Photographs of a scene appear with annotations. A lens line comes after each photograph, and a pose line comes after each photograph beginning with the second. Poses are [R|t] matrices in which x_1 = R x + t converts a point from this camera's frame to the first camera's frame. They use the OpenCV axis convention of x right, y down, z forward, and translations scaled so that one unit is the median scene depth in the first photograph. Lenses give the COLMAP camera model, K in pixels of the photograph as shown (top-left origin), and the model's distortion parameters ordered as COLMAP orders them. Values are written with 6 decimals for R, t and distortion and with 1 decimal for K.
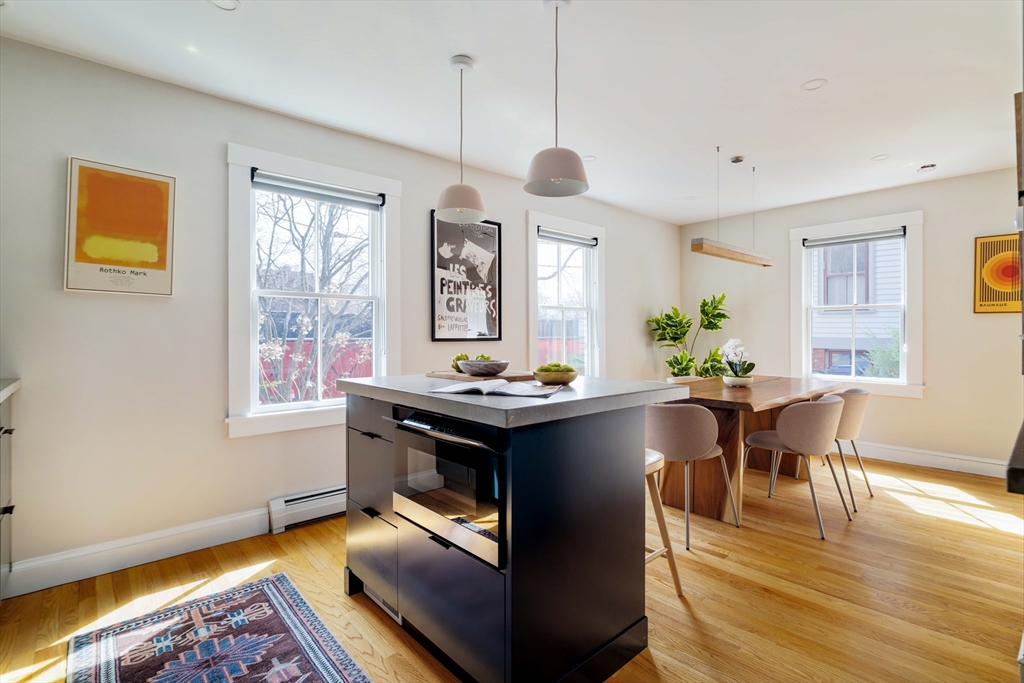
lens RADIAL K [[477.8, 0, 510.3], [0, 477.8, 334.1], [0, 0, 1]] dist [-0.003335, -0.000649]
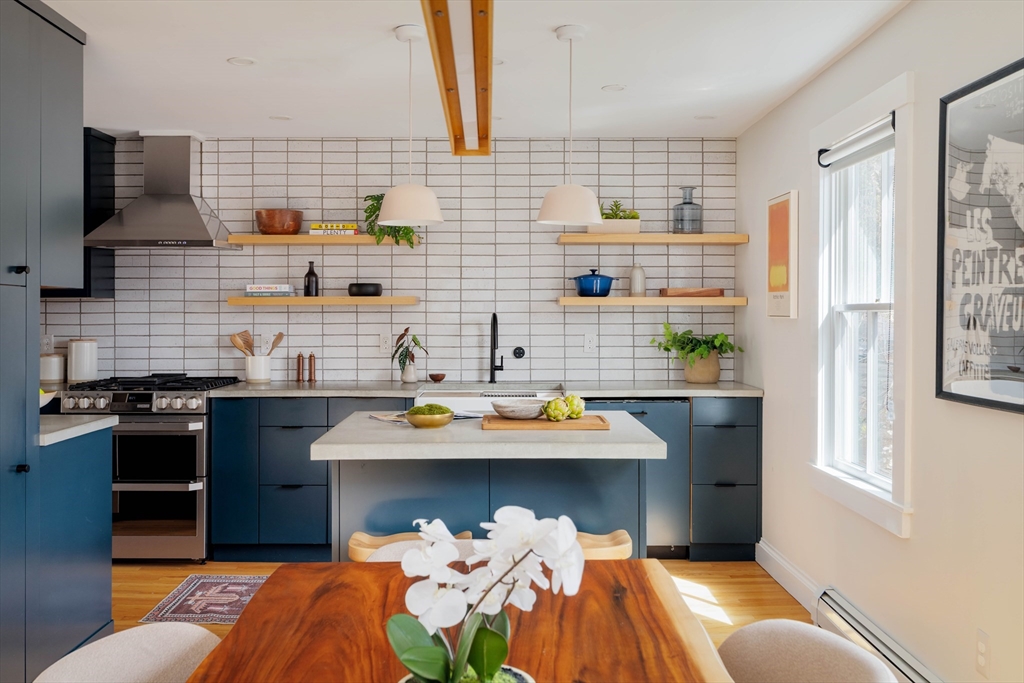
lens RADIAL K [[960.7, 0, 509.9], [0, 960.7, 319.5], [0, 0, 1]] dist [0.011408, 0.003259]
pose [[-0.652926, 0.004143, -0.757410, 0.763950], [-0.000571, 0.999982, 0.005962, -0.061370], [0.757421, 0.004325, -0.652912, 1.268030]]
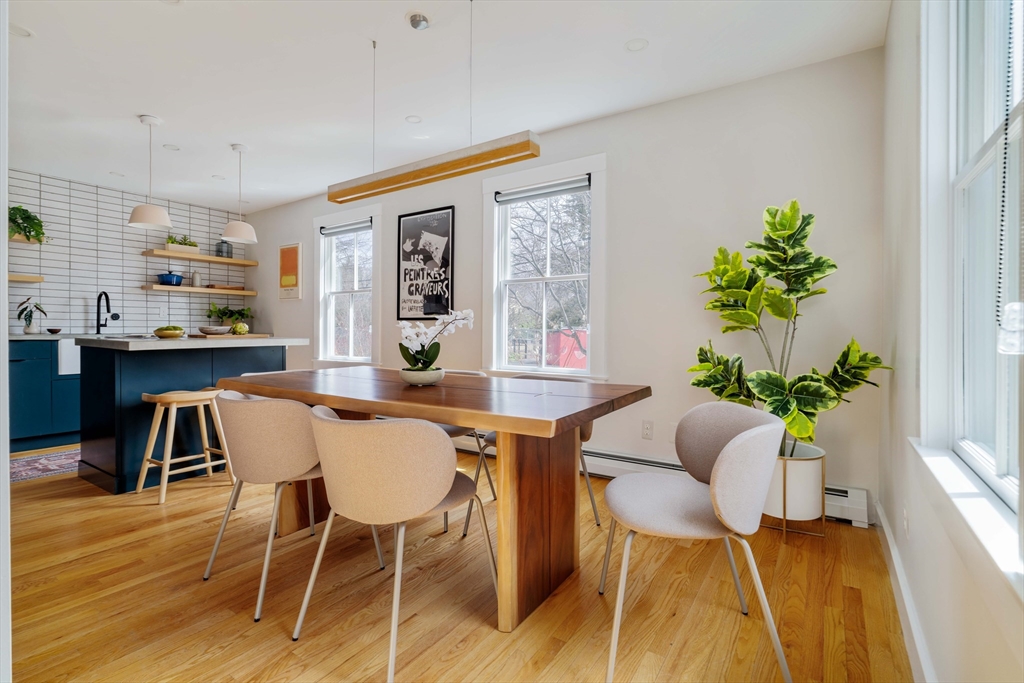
lens RADIAL K [[476.1, 0, 505.4], [0, 476.1, 330.2], [0, 0, 1]] dist [-0.002907, -0.000264]
pose [[0.244408, 0.004477, -0.969662, 1.111540], [-0.003991, 0.999986, 0.003611, 0.035074], [0.969664, 0.002988, 0.244423, 0.958217]]
